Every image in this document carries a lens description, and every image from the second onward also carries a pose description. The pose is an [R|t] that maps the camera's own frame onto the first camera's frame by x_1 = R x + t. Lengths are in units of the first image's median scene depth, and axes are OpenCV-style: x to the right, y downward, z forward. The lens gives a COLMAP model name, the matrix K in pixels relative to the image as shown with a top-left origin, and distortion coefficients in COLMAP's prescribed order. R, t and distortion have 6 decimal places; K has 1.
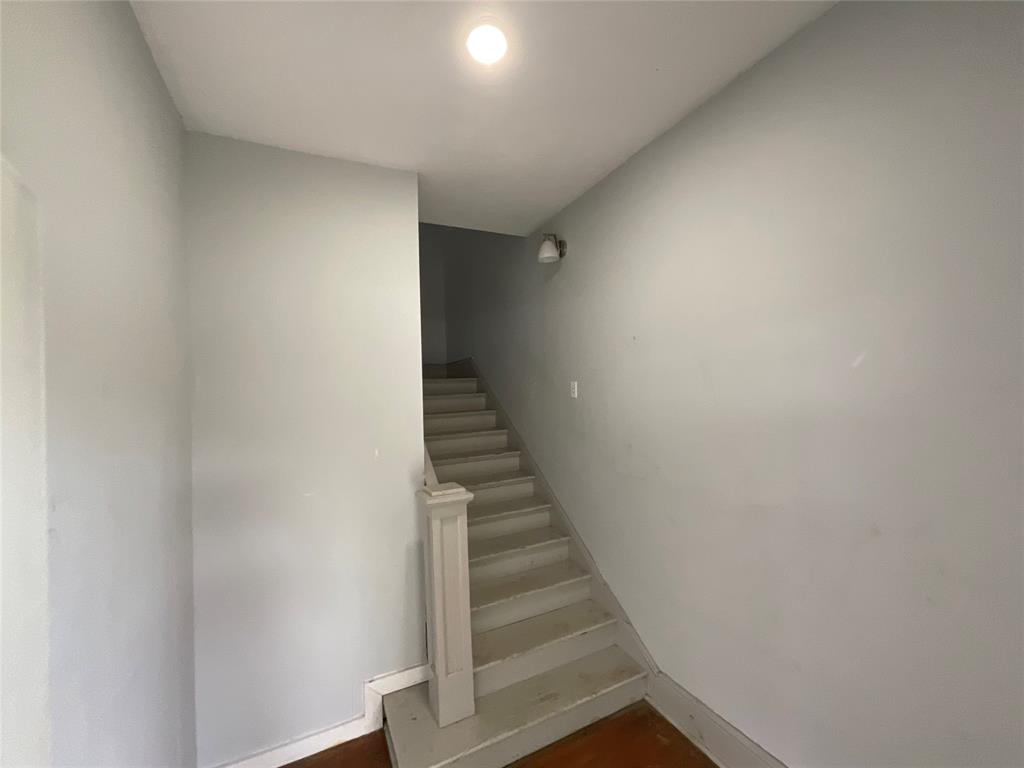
lens RADIAL K [[412.7, 0, 512.1], [0, 412.7, 388.0], [0, 0, 1]] dist [-0.005879, -0.000780]
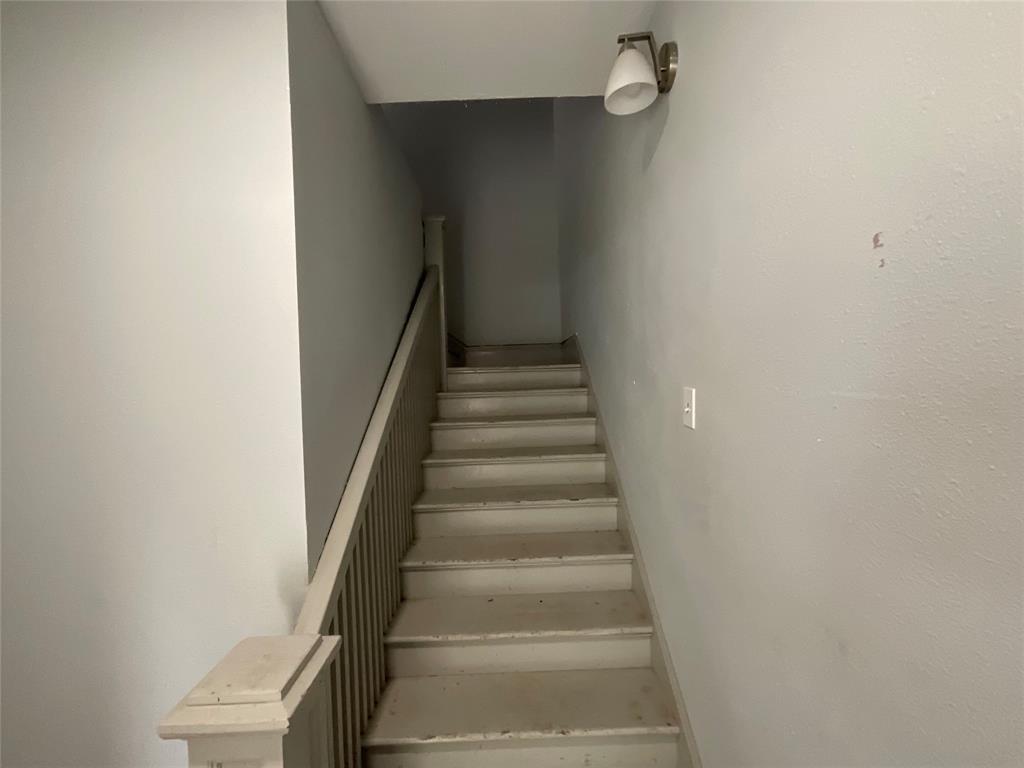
lens RADIAL K [[412.7, 0, 514.6], [0, 412.7, 383.8], [0, 0, 1]] dist [-0.005879, -0.000780]
pose [[0.901291, 0.020676, -0.432720, 0.207902], [-0.000468, 0.998906, 0.046755, -0.045149], [0.433213, -0.041938, 0.900315, 0.678566]]
